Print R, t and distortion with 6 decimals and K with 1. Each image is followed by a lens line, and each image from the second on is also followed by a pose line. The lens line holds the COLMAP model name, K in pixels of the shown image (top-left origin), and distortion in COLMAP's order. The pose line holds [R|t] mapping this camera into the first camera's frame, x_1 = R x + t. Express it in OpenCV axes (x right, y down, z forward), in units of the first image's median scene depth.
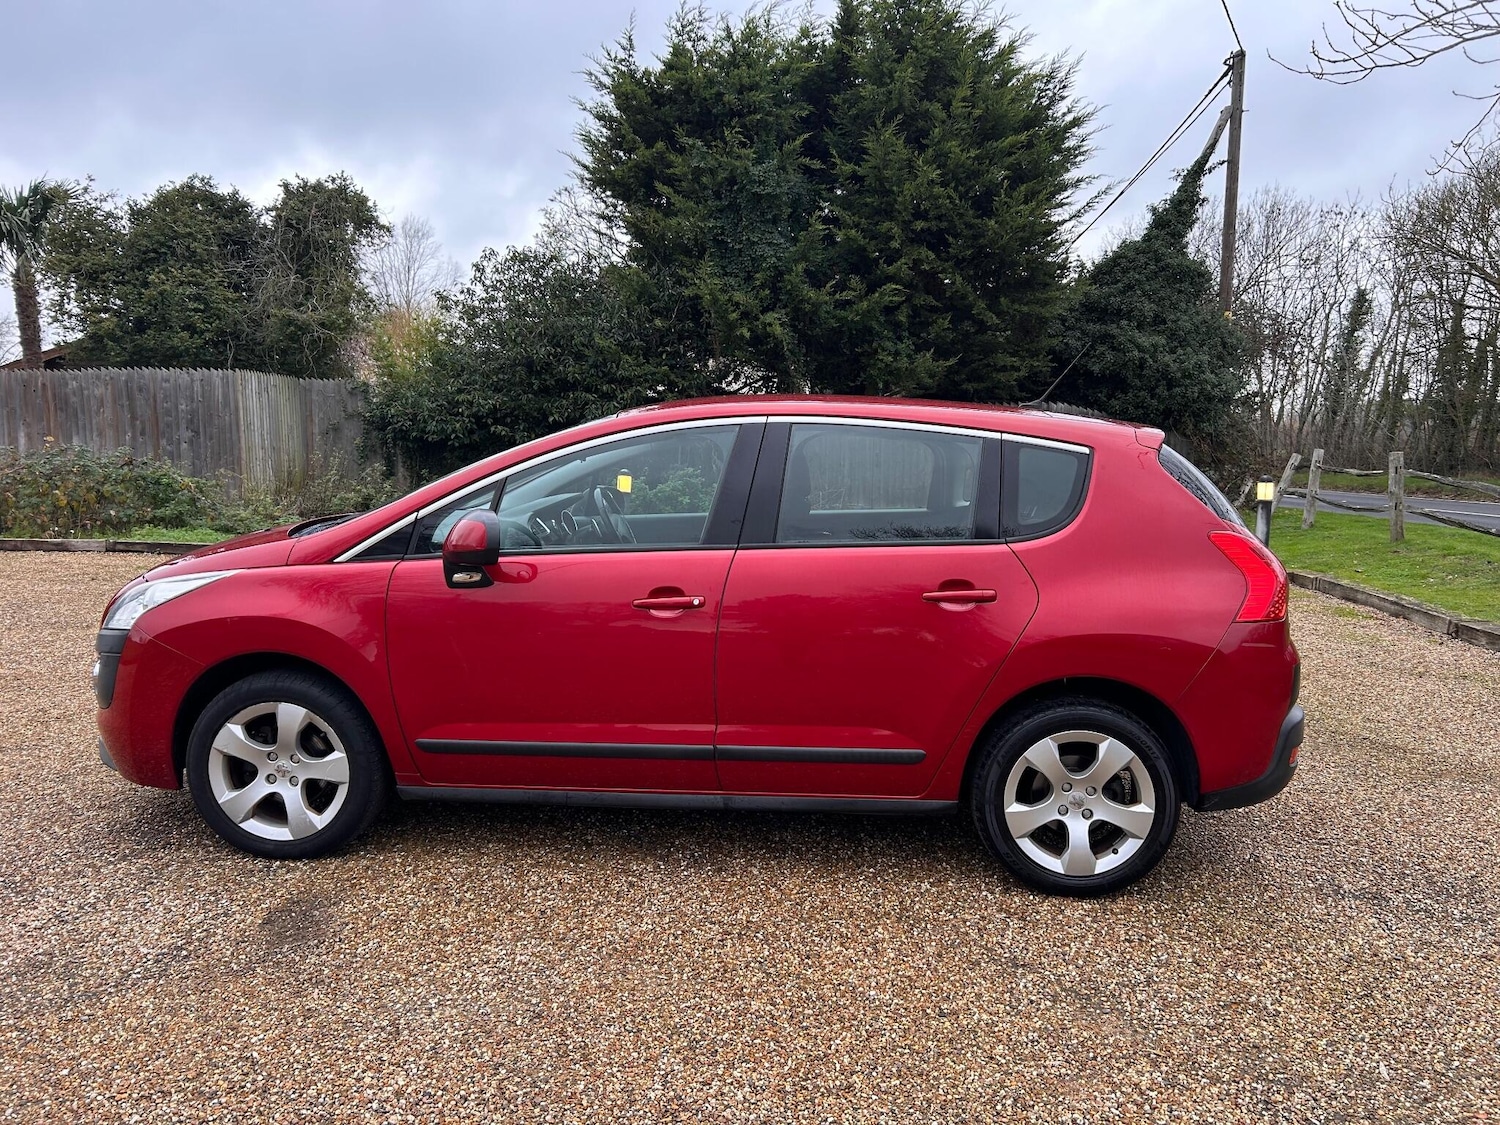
lens RADIAL K [[1127.9, 0, 756.8], [0, 1127.9, 572.2], [0, 0, 1]] dist [0.049799, -0.051531]
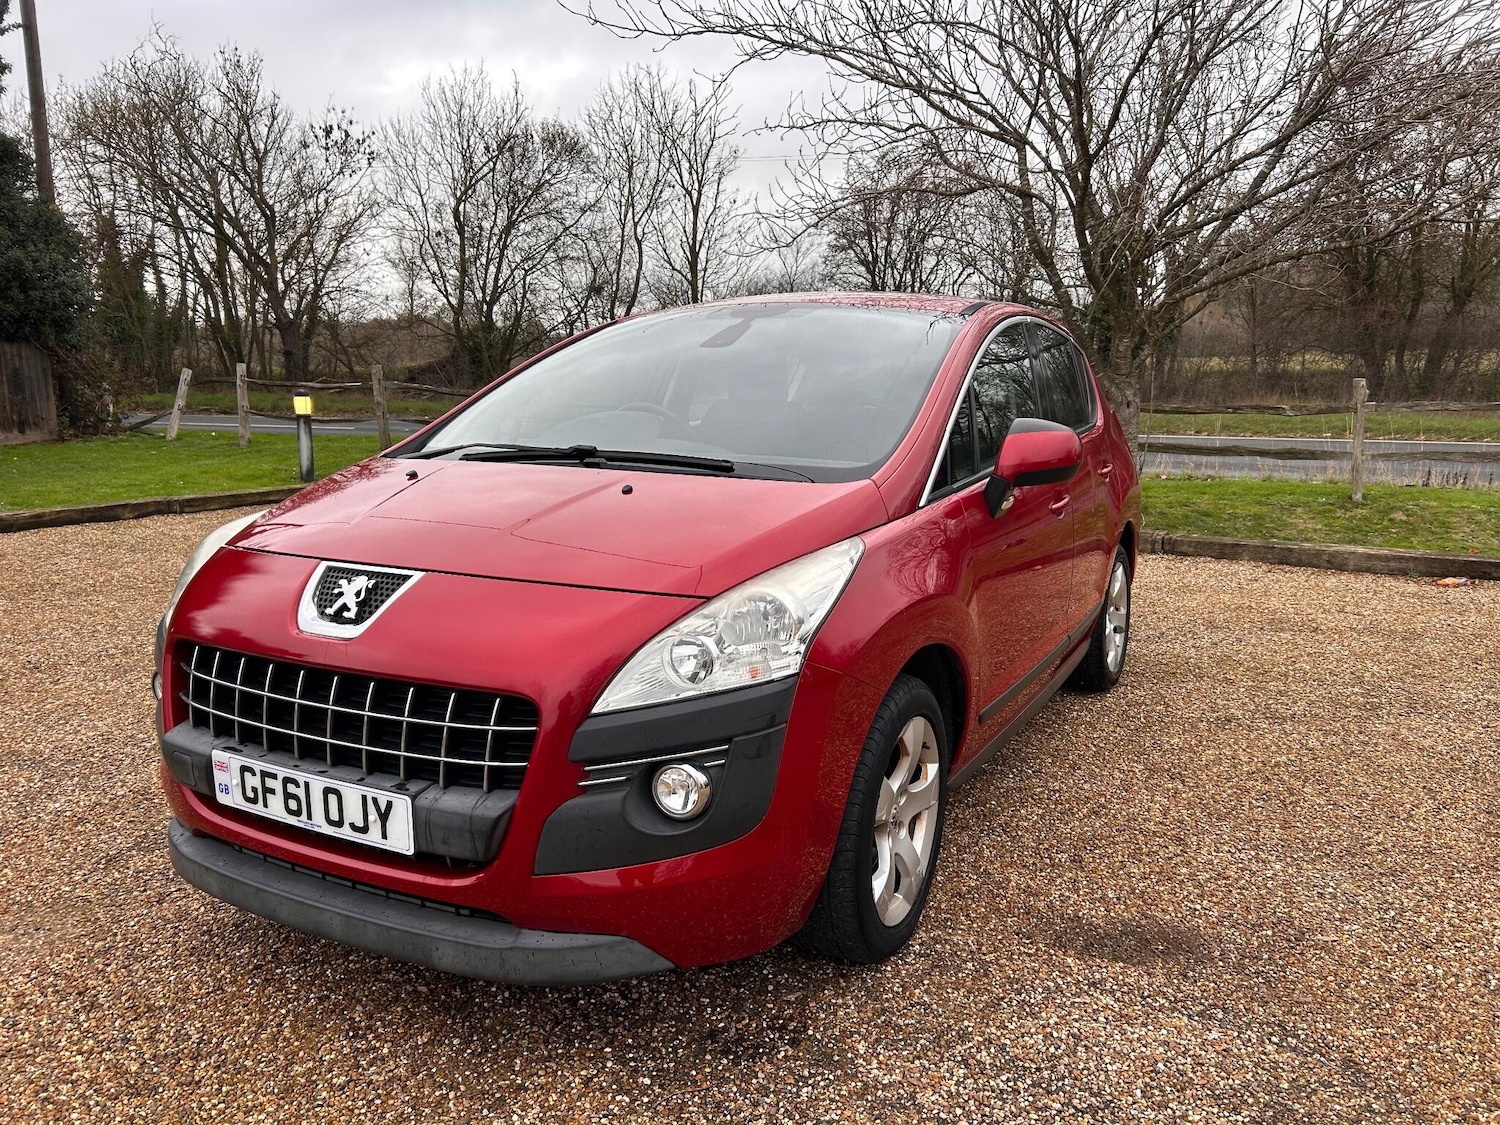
lens RADIAL K [[1127.9, 0, 762.4], [0, 1127.9, 571.8], [0, 0, 1]] dist [0.049799, -0.051531]
pose [[0.401692, -0.168658, 0.900110, -0.225460], [0.105416, 0.984877, 0.137498, -0.016349], [-0.909687, 0.039654, 0.413396, 0.170058]]
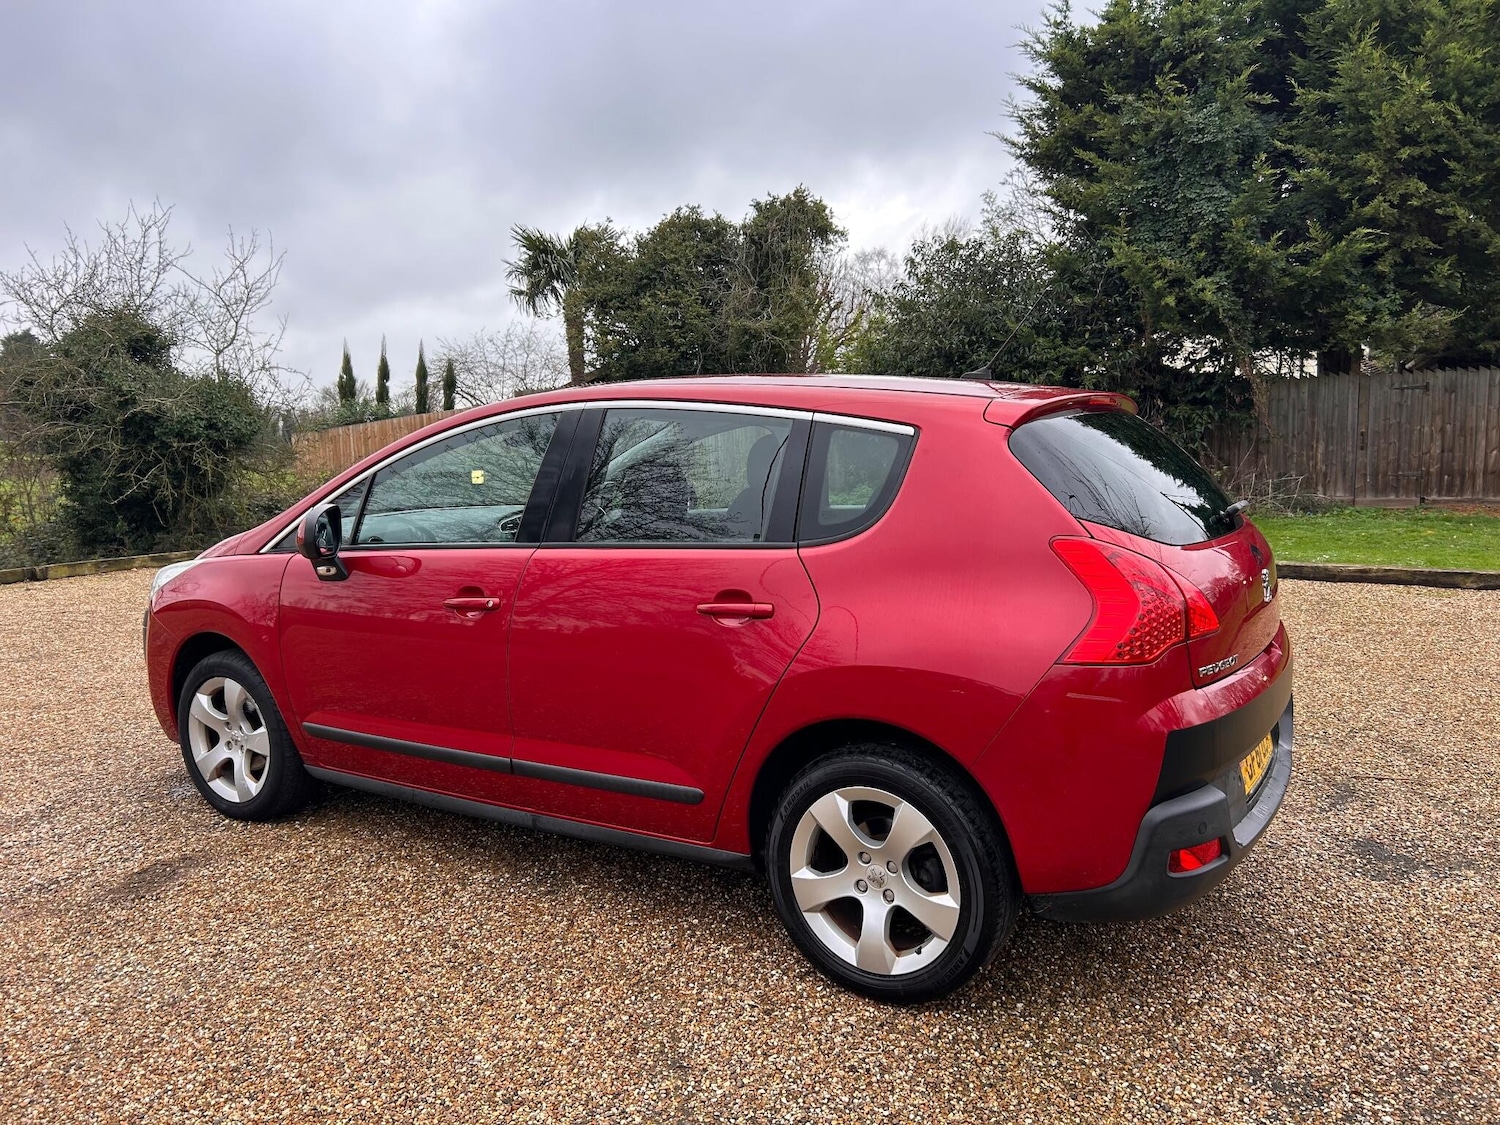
lens RADIAL K [[1127.9, 0, 742.2], [0, 1127.9, 563.6], [0, 0, 1]] dist [0.049799, -0.051531]
pose [[0.879248, 0.025157, -0.475699, 0.118441], [-0.025574, 0.999657, 0.005598, -0.003654], [0.475677, 0.007244, 0.879590, 0.055032]]
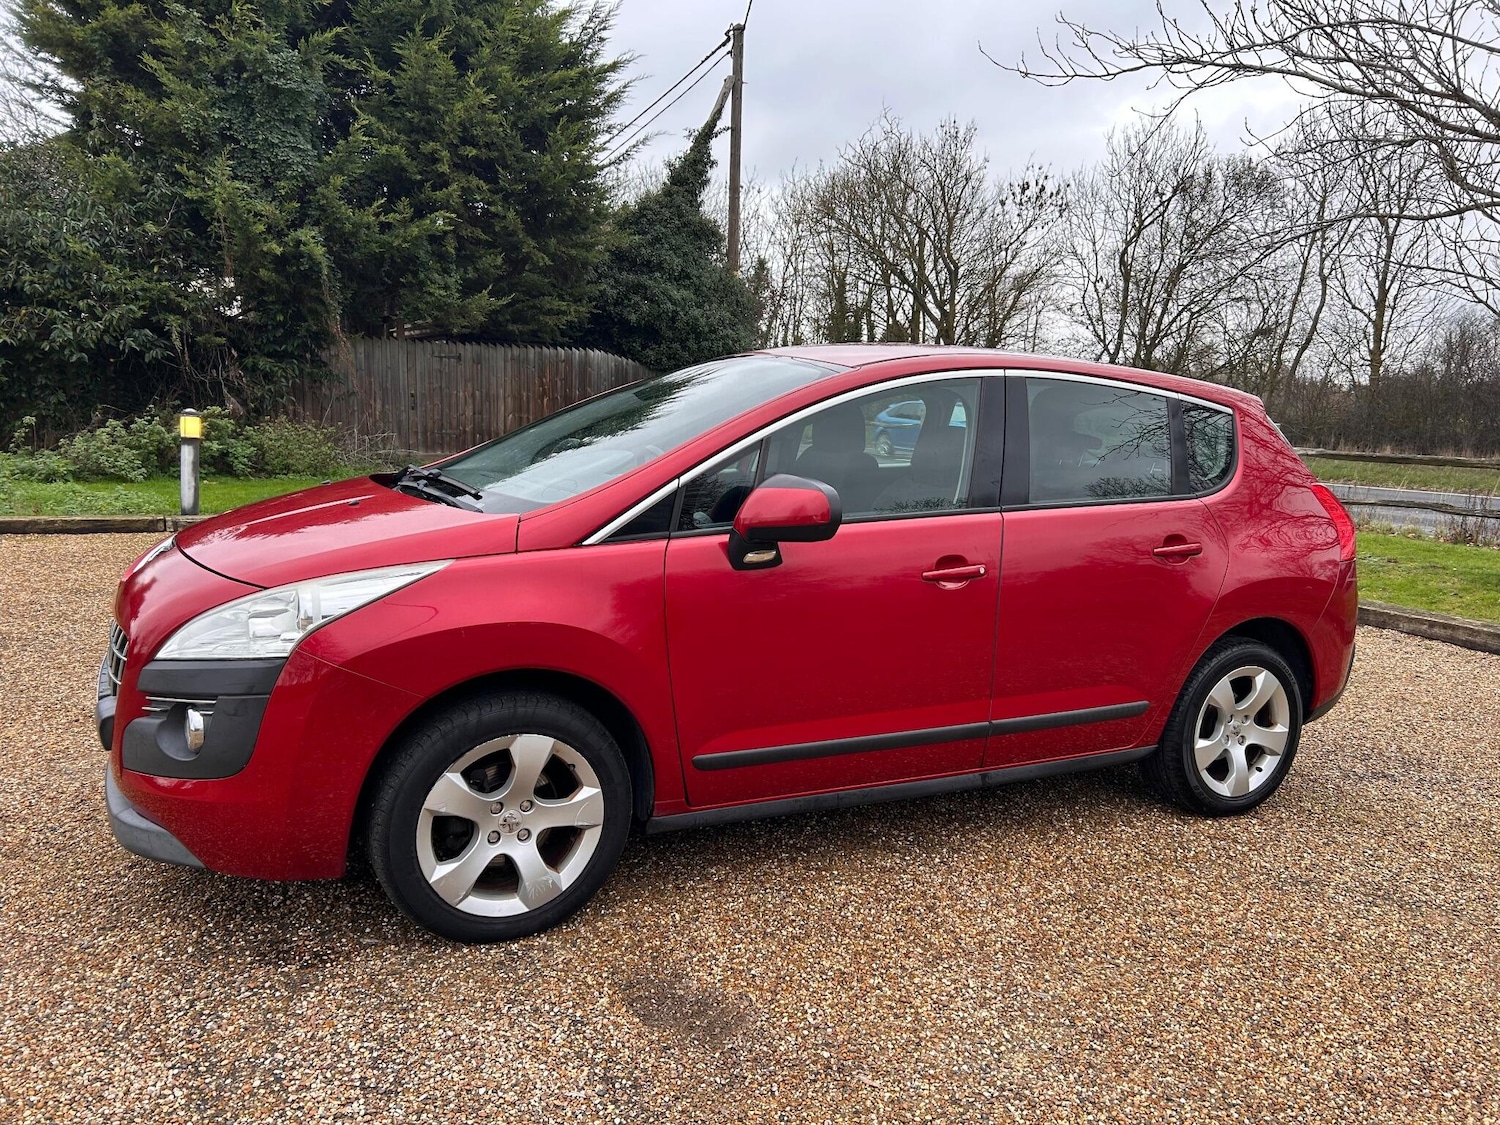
lens RADIAL K [[1127.9, 0, 759.8], [0, 1127.9, 573.8], [0, 0, 1]] dist [0.049799, -0.051531]
pose [[0.860630, -0.057673, 0.505955, -0.140010], [0.031875, 0.997719, 0.059508, -0.006616], [-0.508233, -0.035087, 0.860505, 0.059434]]
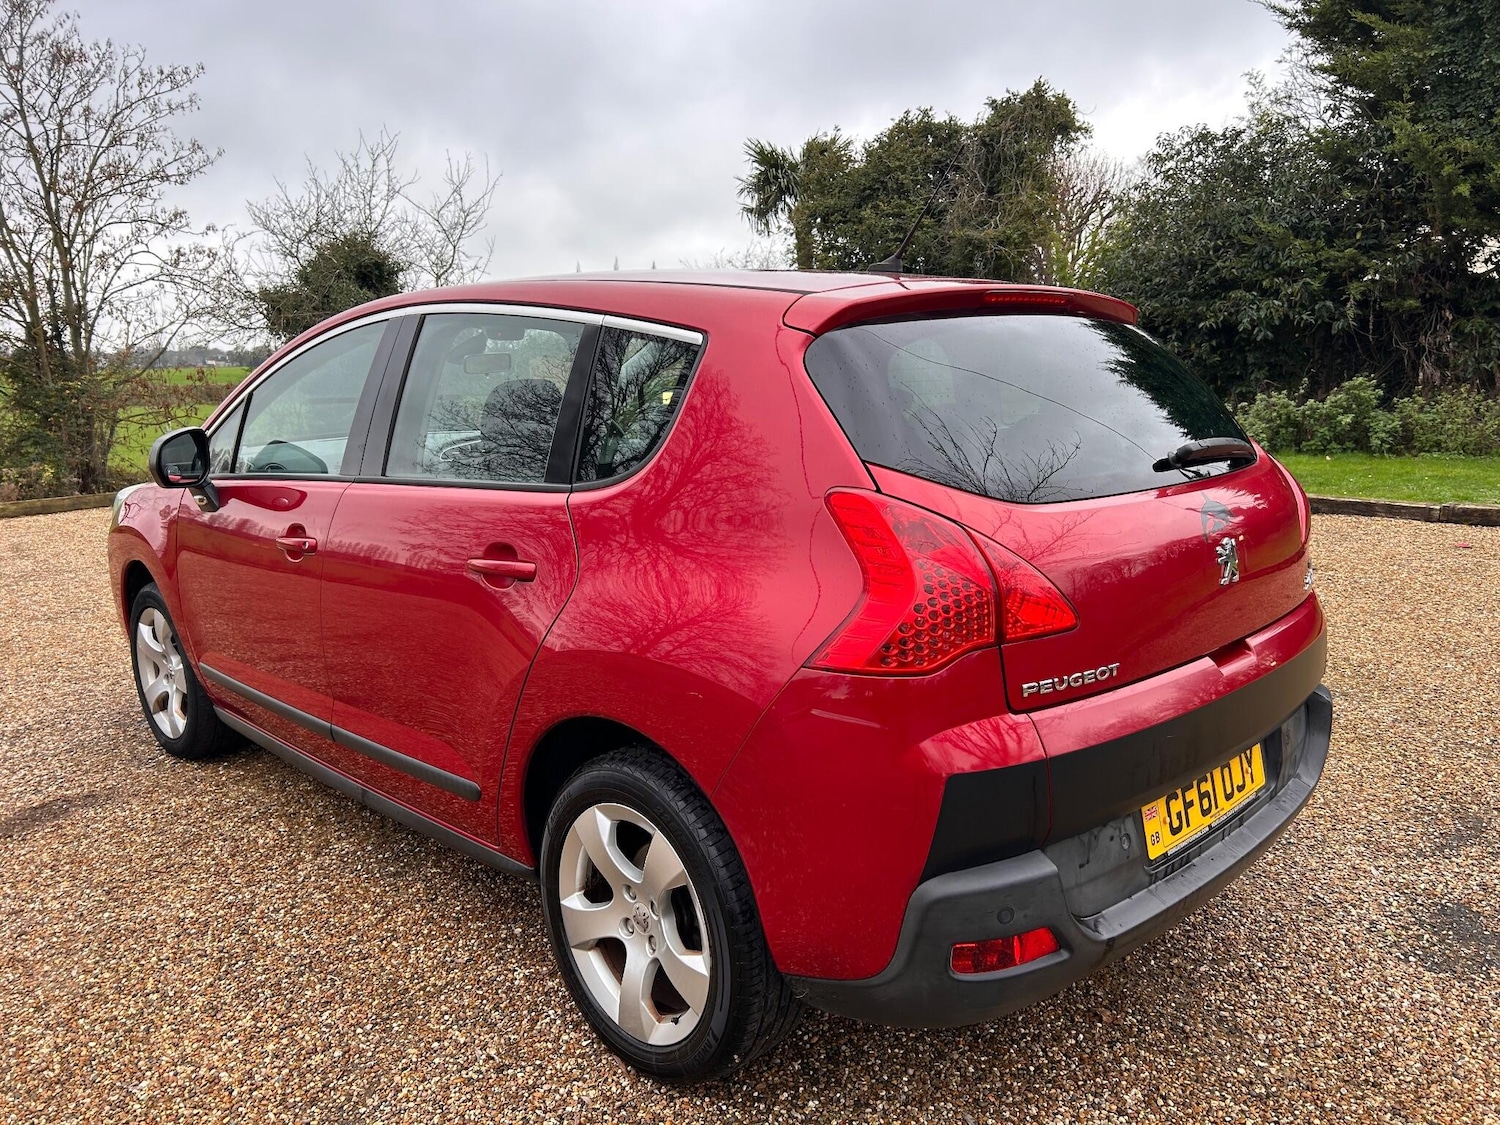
lens RADIAL K [[1127.9, 0, 752.3], [0, 1127.9, 563.6], [0, 0, 1]] dist [0.049799, -0.051531]
pose [[0.747851, 0.088543, -0.657936, 0.148612], [-0.046908, 0.995636, 0.080671, -0.008575], [0.662208, -0.029468, 0.748741, 0.122316]]
